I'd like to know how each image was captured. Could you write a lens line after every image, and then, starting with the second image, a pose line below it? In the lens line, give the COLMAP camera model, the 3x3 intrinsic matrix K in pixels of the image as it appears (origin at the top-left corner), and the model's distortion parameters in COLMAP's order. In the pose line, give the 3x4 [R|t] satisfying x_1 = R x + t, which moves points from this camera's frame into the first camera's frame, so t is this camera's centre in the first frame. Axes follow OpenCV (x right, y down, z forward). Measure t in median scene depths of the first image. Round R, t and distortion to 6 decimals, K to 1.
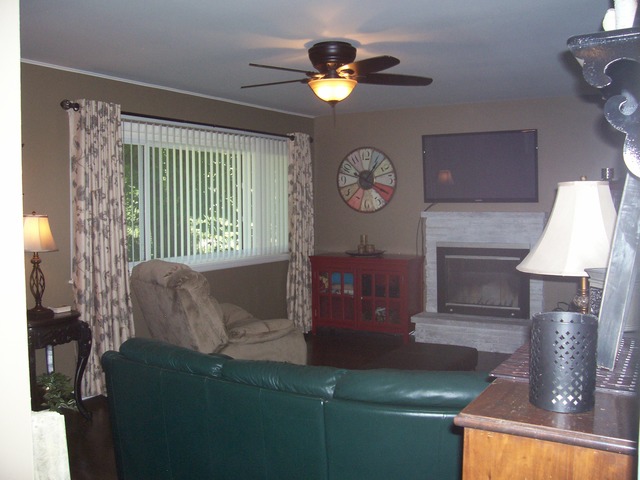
lens RADIAL K [[634.4, 0, 320.1], [0, 634.4, 240.5], [0, 0, 1]] dist [-0.148512, 0.000000]
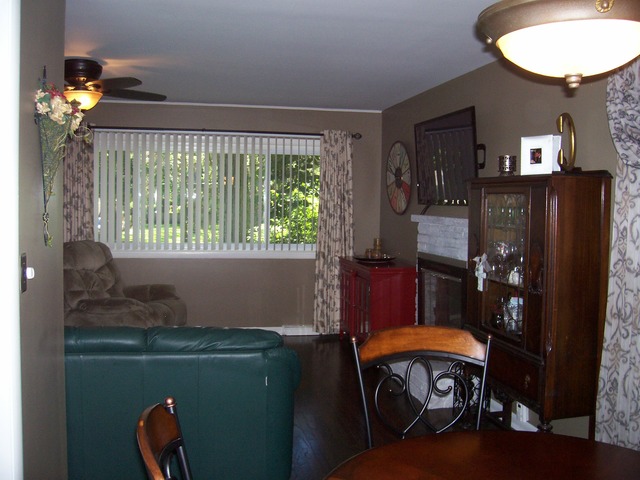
lens RADIAL K [[634.4, 0, 320.4], [0, 634.4, 240.8], [0, 0, 1]] dist [-0.148512, 0.000000]
pose [[0.675578, 0.067943, -0.734152, 0.673120], [-0.069096, 0.997197, 0.028704, -0.025364], [0.734044, 0.031336, 0.678378, 0.321675]]
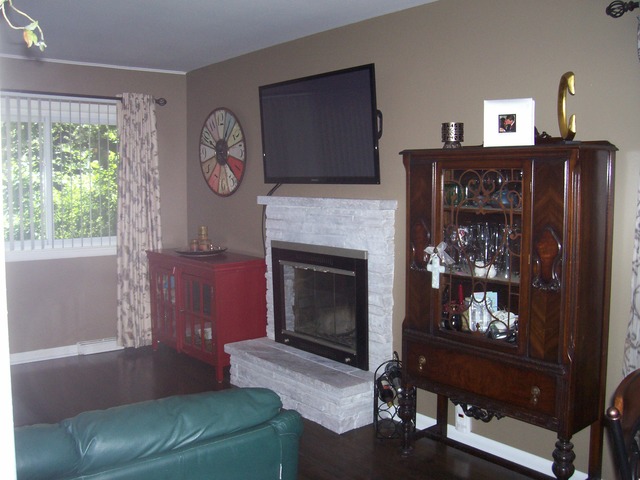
lens RADIAL K [[634.4, 0, 314.7], [0, 634.4, 237.5], [0, 0, 1]] dist [-0.148512, 0.000000]
pose [[0.936411, 0.042098, -0.348371, 0.446561], [-0.032698, 0.998926, 0.032822, -0.023809], [0.349378, -0.019344, 0.936782, 0.347712]]
